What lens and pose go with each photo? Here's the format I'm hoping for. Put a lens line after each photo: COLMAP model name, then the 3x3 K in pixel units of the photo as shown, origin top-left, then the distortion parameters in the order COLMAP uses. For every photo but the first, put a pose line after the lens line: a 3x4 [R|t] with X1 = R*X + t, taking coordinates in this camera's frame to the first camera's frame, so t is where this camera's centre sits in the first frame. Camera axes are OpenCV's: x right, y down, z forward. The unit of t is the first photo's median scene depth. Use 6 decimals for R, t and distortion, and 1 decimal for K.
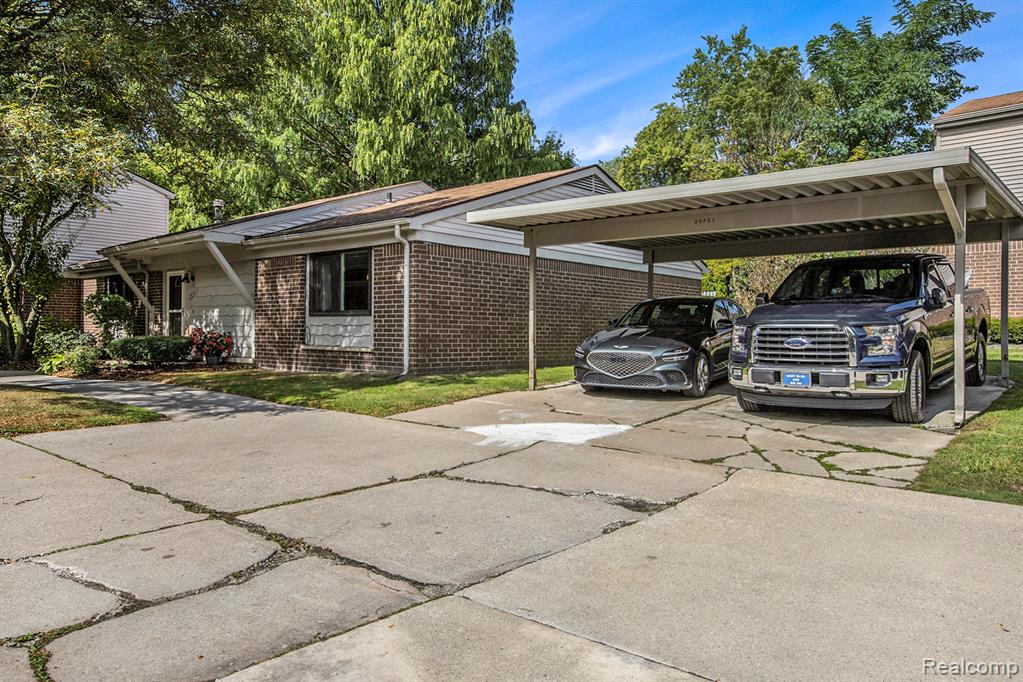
lens RADIAL K [[710.8, 0, 503.8], [0, 710.8, 336.1], [0, 0, 1]] dist [0.037612, -0.003013]
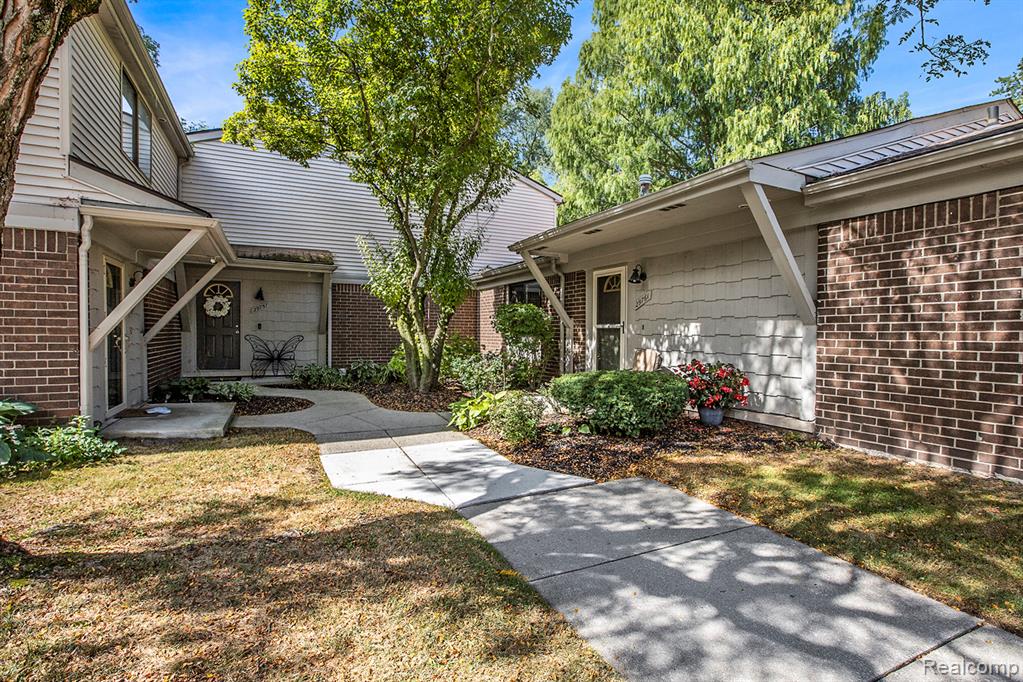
lens RADIAL K [[497.2, 0, 517.0], [0, 497.2, 331.0], [0, 0, 1]] dist [-0.046063, 0.015530]
pose [[0.919686, -0.001501, -0.392652, -0.420249], [-0.002107, 0.999959, -0.008758, -0.030285], [0.392649, 0.008882, 0.919645, 0.622522]]
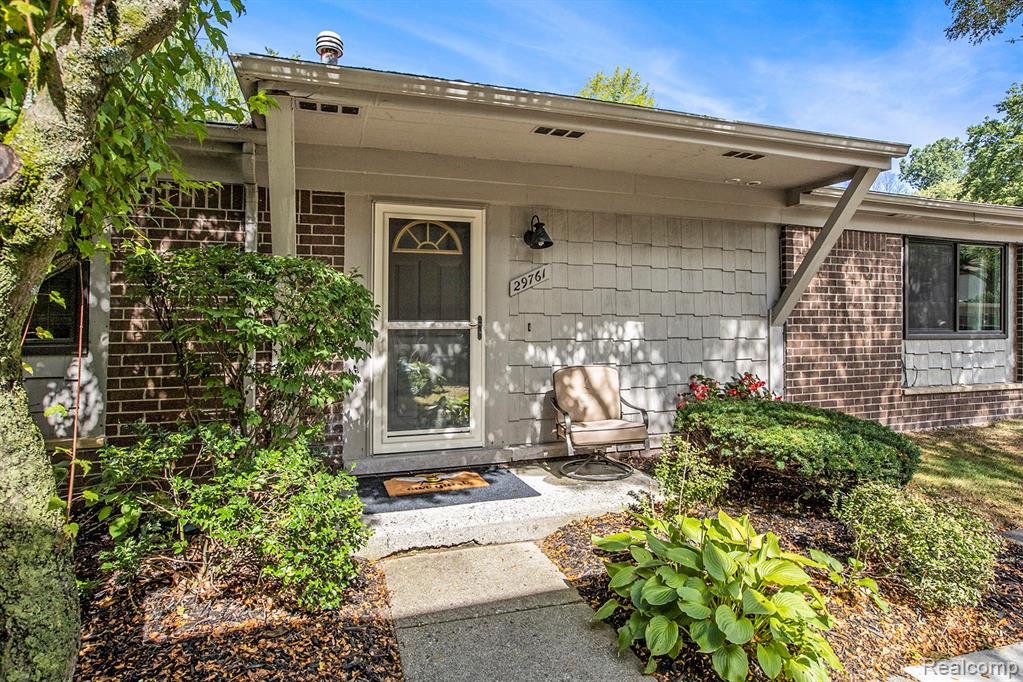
lens RADIAL K [[552.7, 0, 512.2], [0, 552.7, 326.7], [0, 0, 1]] dist [-0.022207, -0.000407]
pose [[0.506508, -0.011201, 0.862163, -0.798871], [0.006509, 0.999937, 0.009167, -0.042583], [-0.862211, 0.000969, 0.506549, 1.002187]]
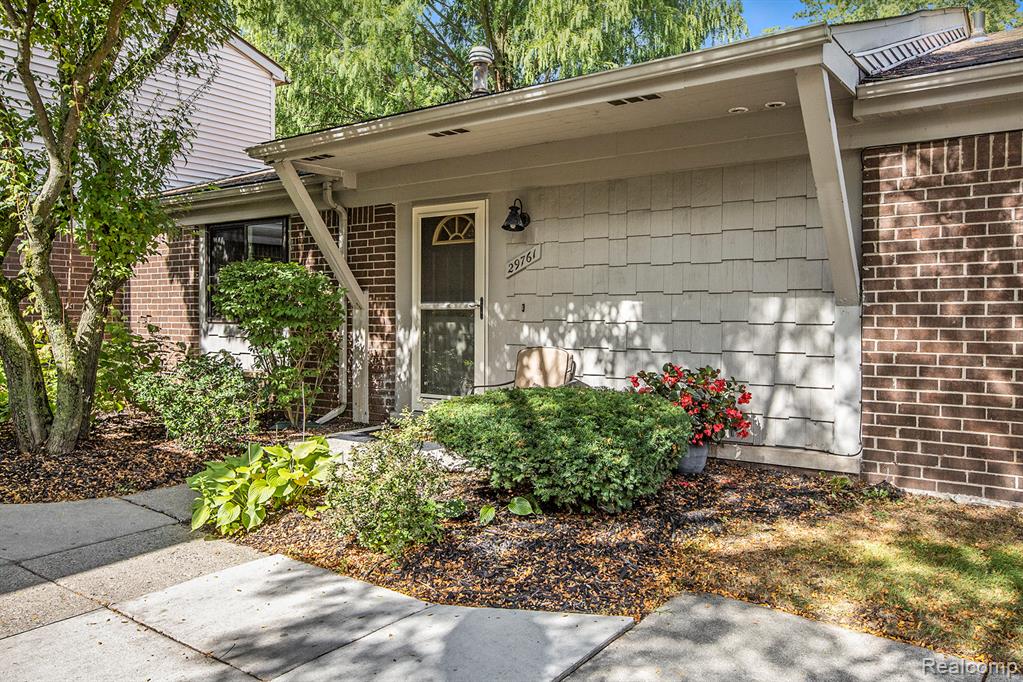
lens RADIAL K [[778.1, 0, 509.7], [0, 778.1, 313.0], [0, 0, 1]] dist [-0.009252, 0.045632]
pose [[0.996449, -0.005699, 0.084000, -0.553186], [0.006042, 0.999974, -0.003834, -0.034185], [-0.083976, 0.004328, 0.996458, 0.686356]]
